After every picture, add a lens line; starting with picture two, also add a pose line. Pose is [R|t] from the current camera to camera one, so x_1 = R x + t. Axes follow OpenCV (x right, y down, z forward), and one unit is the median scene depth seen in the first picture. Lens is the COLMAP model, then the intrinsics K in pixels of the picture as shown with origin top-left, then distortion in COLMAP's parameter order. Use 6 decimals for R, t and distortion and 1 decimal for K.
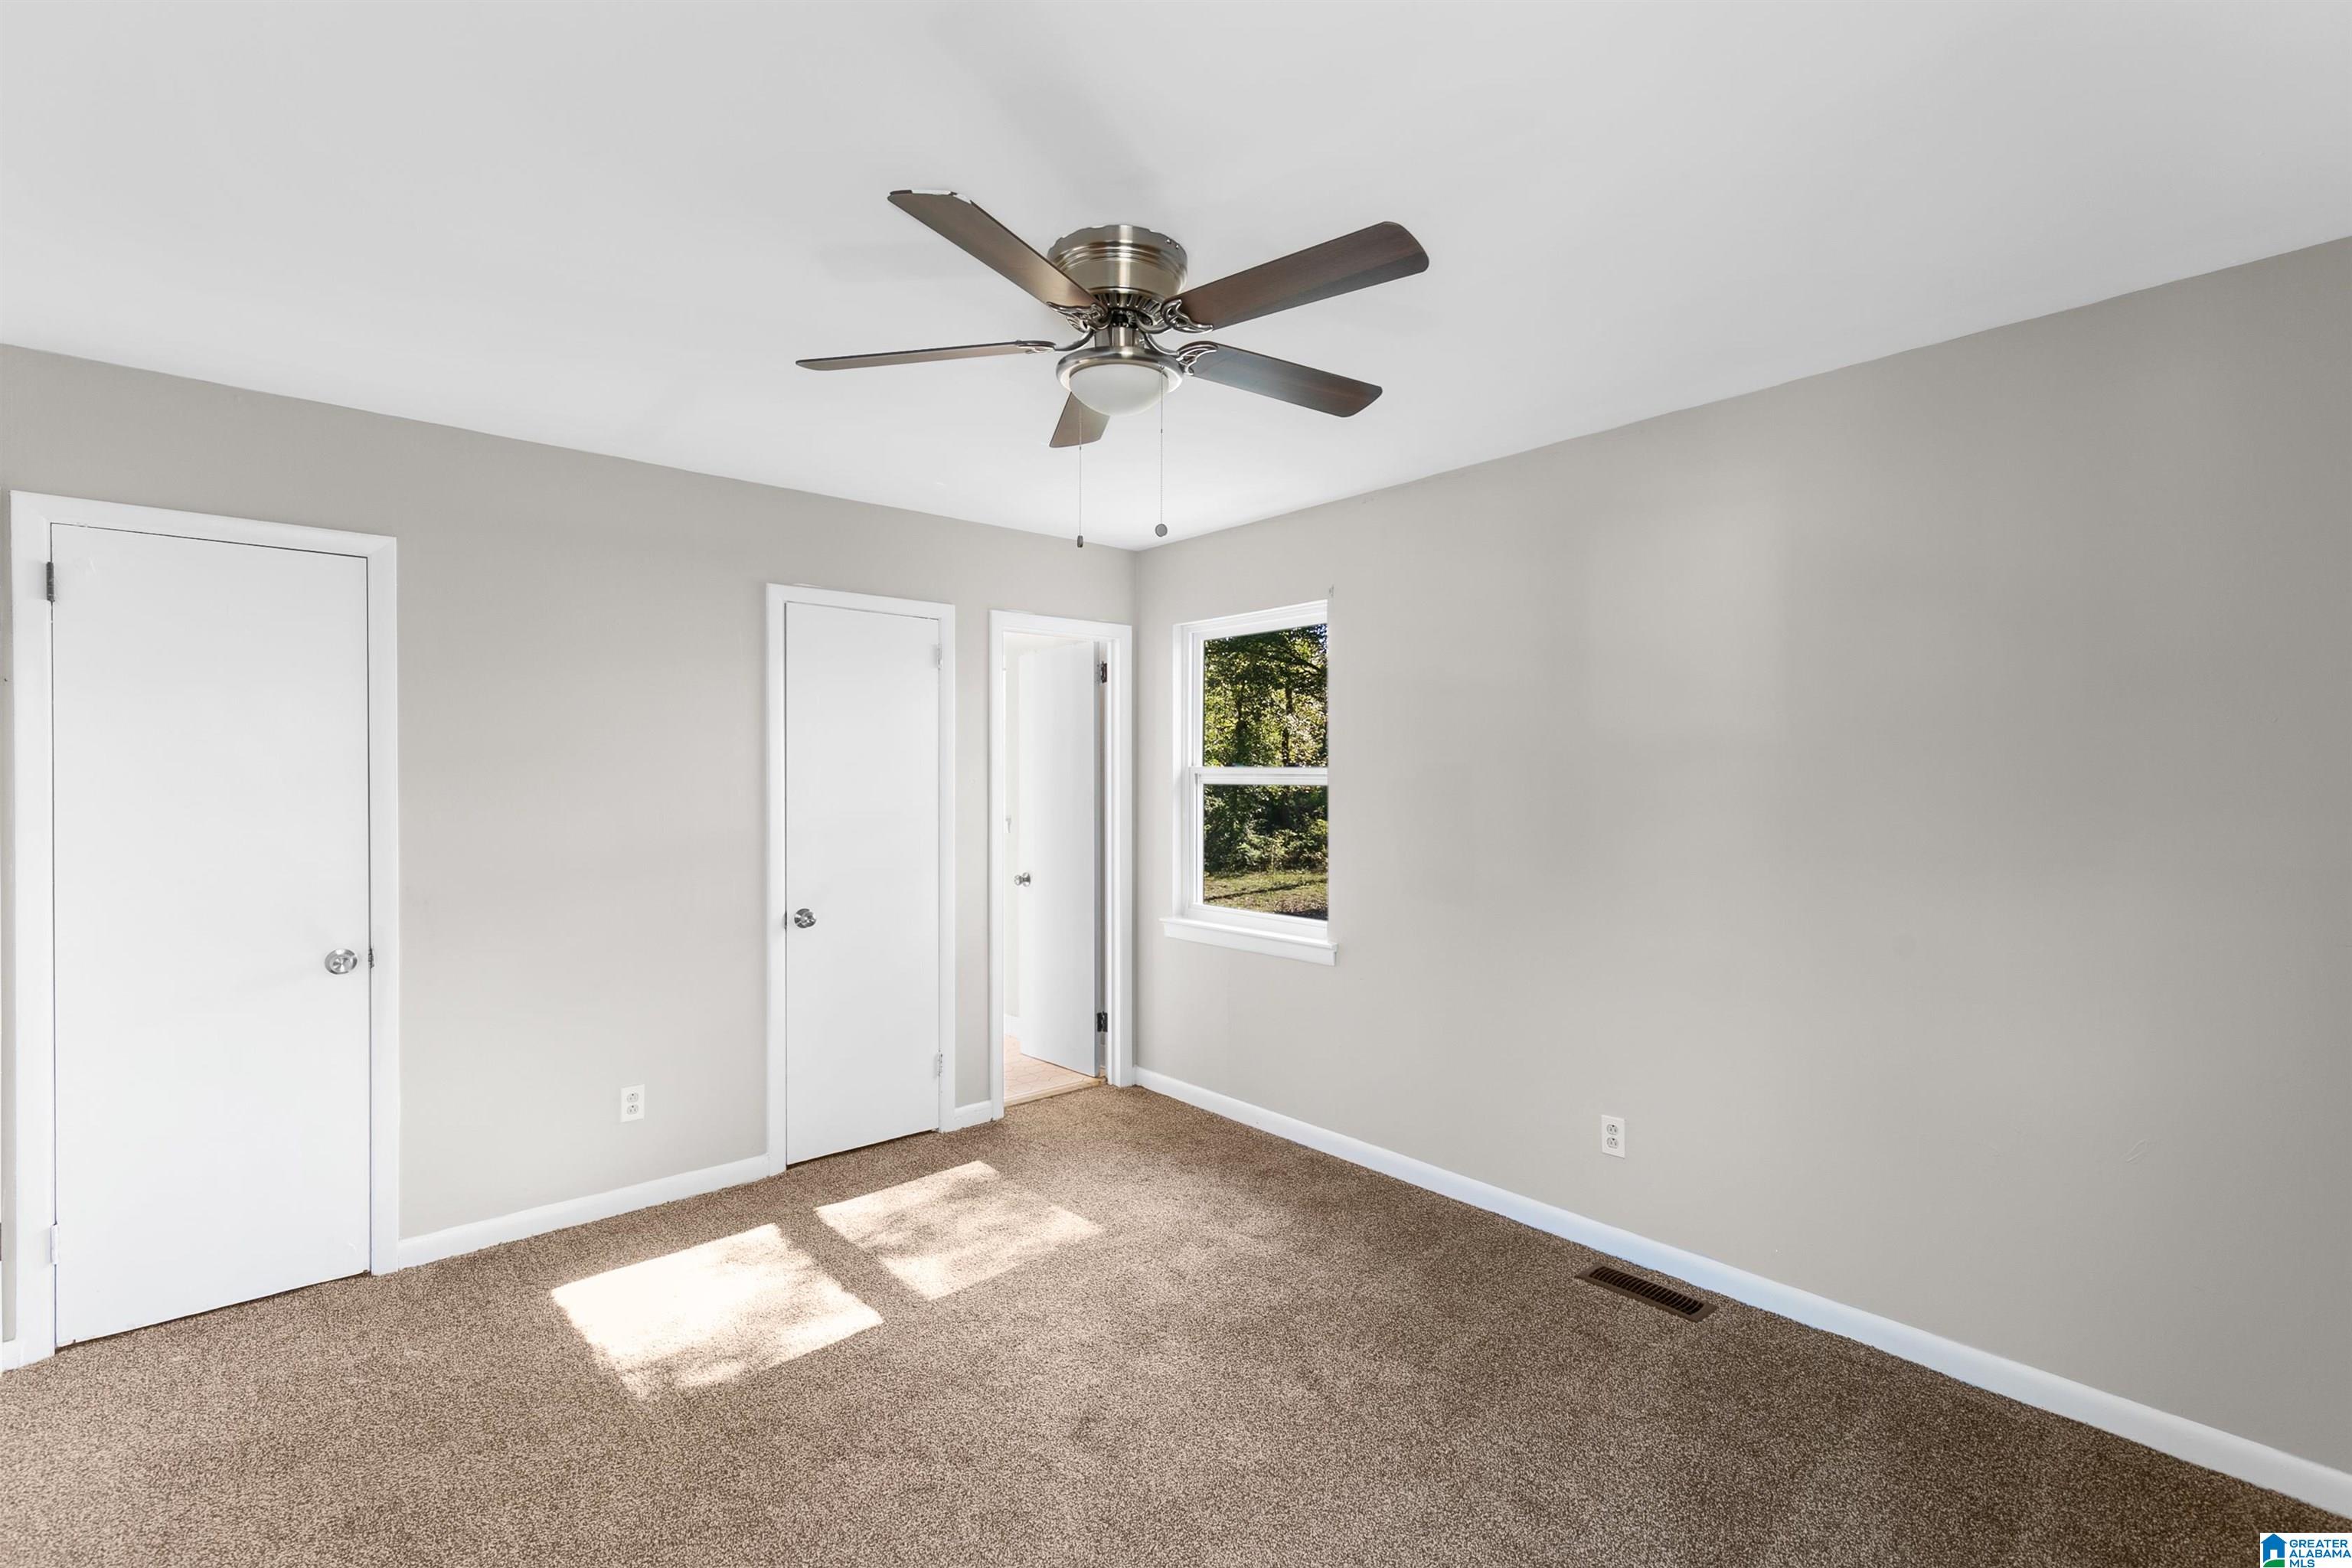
lens RADIAL K [[1034.0, 0, 1176.0], [0, 1034.0, 784.0], [0, 0, 1]] dist [-0.000674, -0.000177]
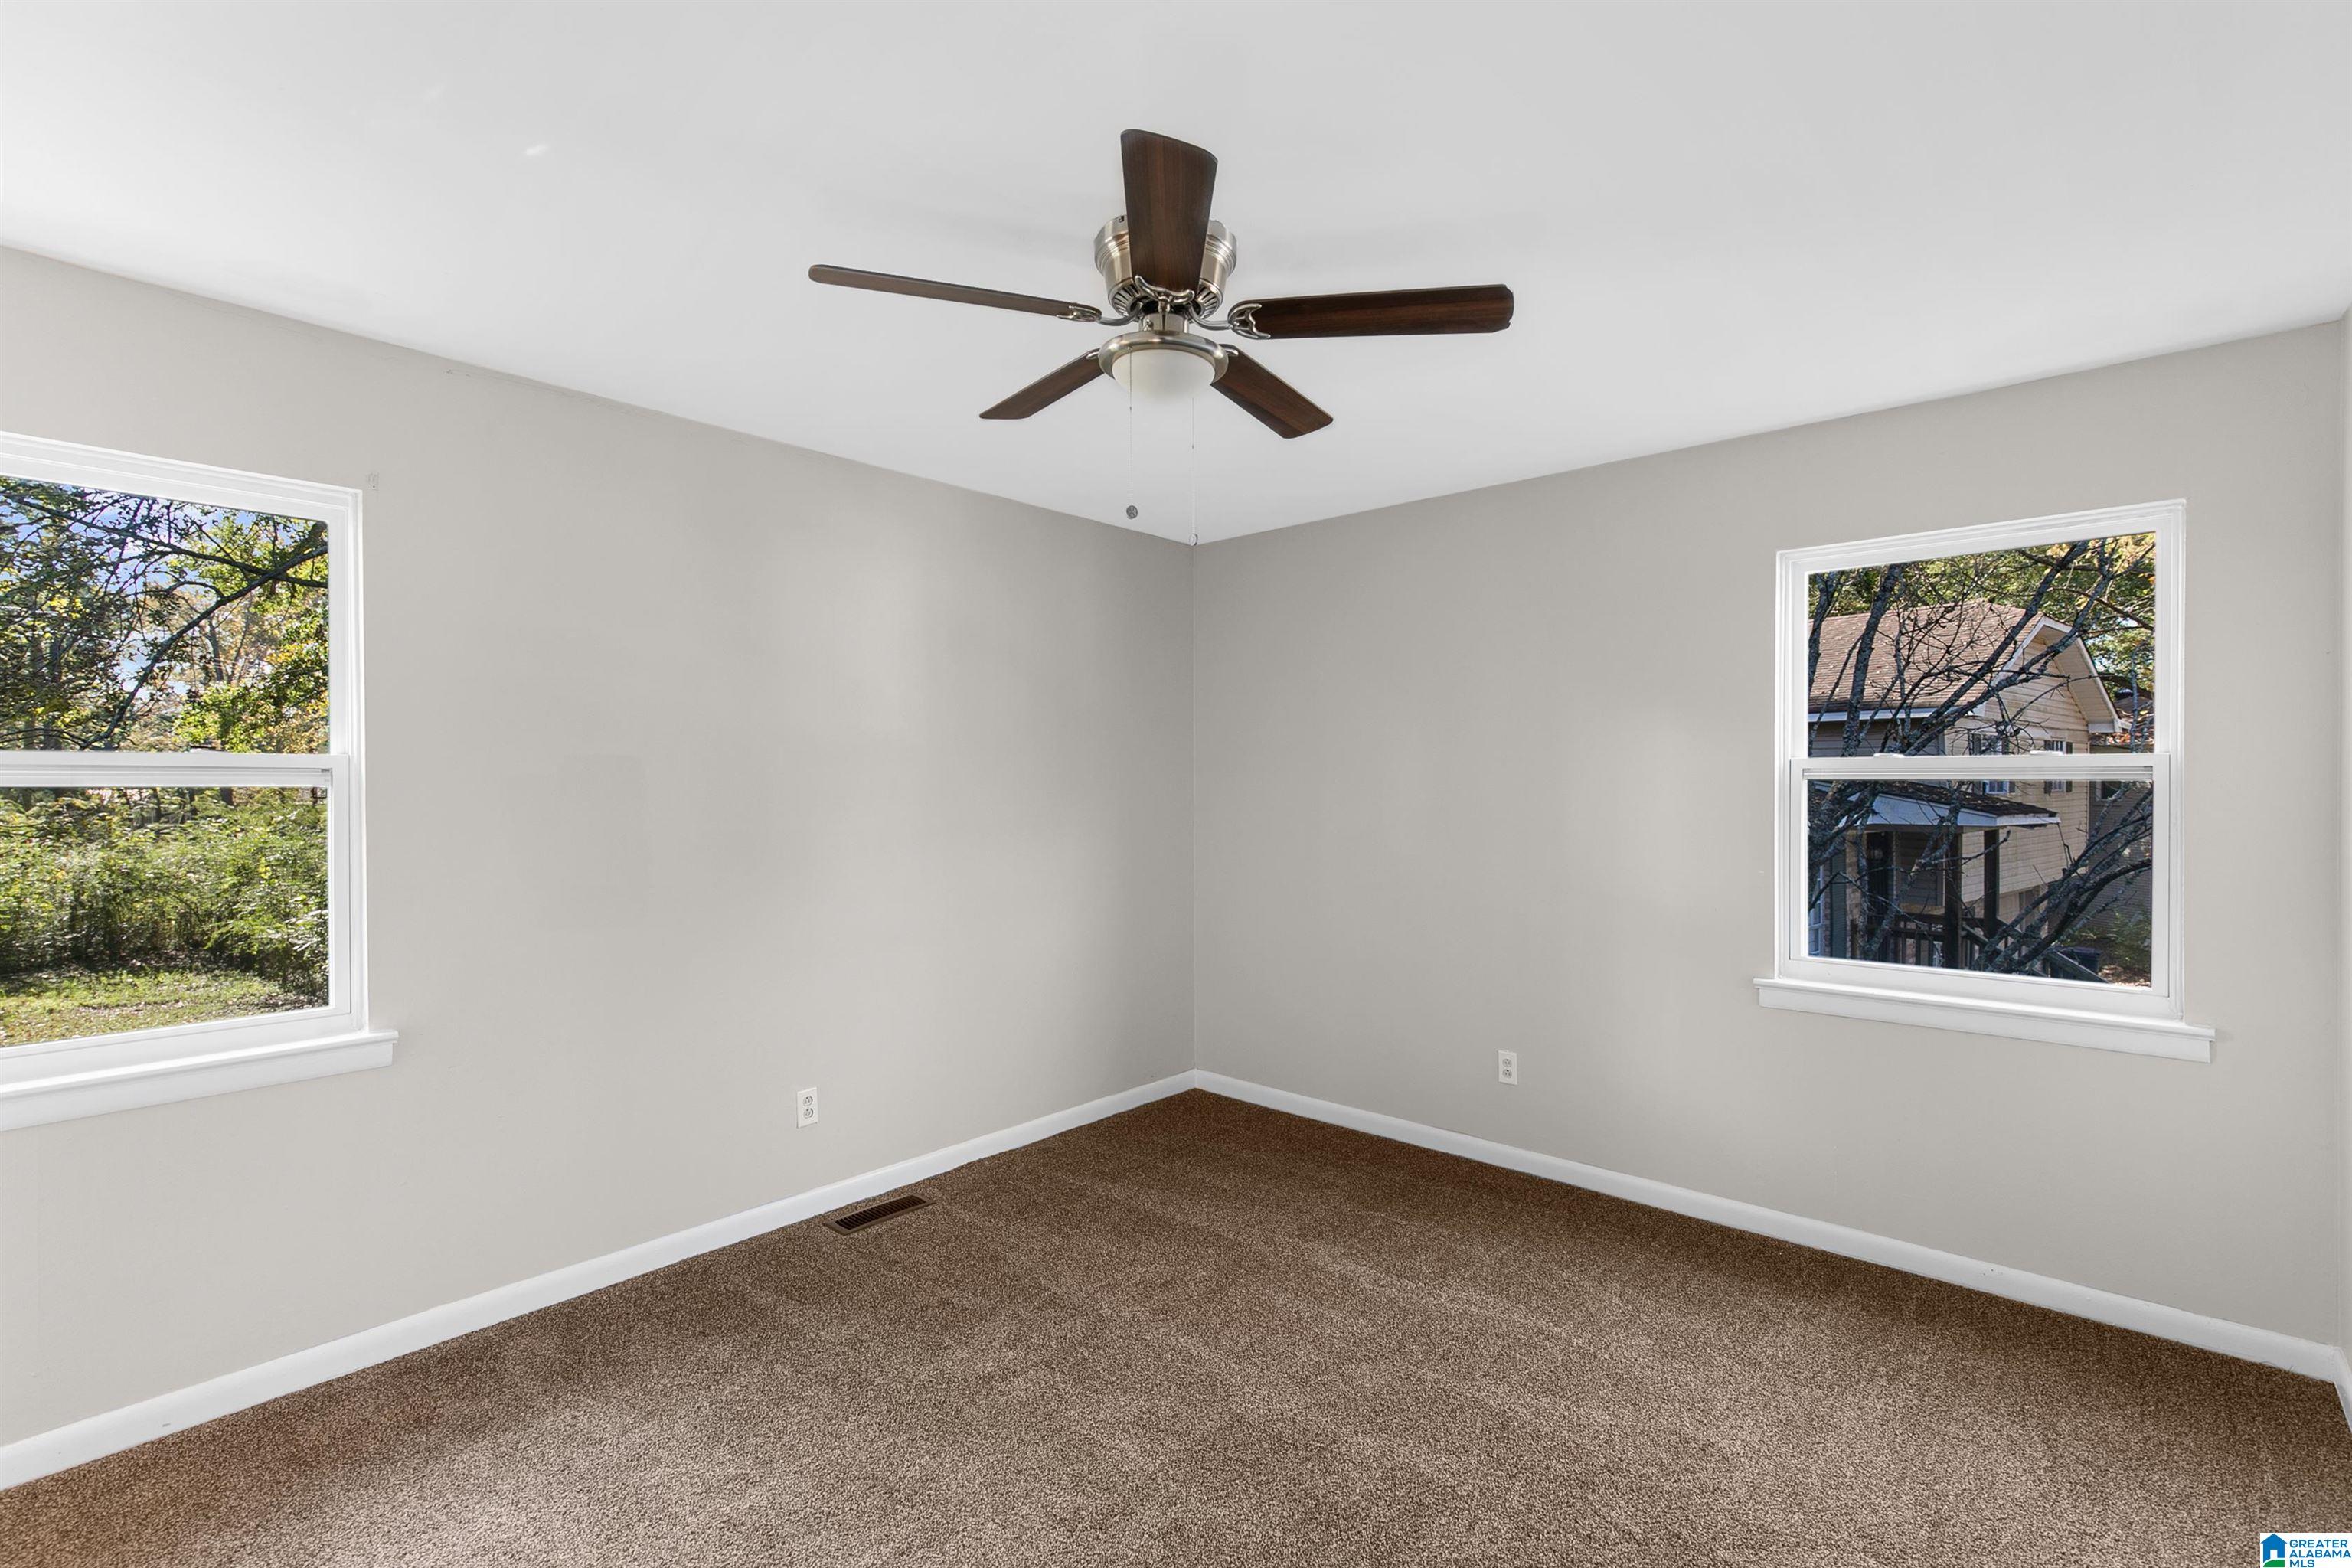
lens RADIAL K [[1074.9, 0, 1176.0], [0, 1074.9, 784.0], [0, 0, 1]] dist [0.003607, 0.000719]
pose [[-0.122219, -0.013326, 0.992414, -0.787796], [0.005278, 0.999887, 0.014077, -0.008618], [-0.992489, 0.006958, -0.122135, 0.818373]]
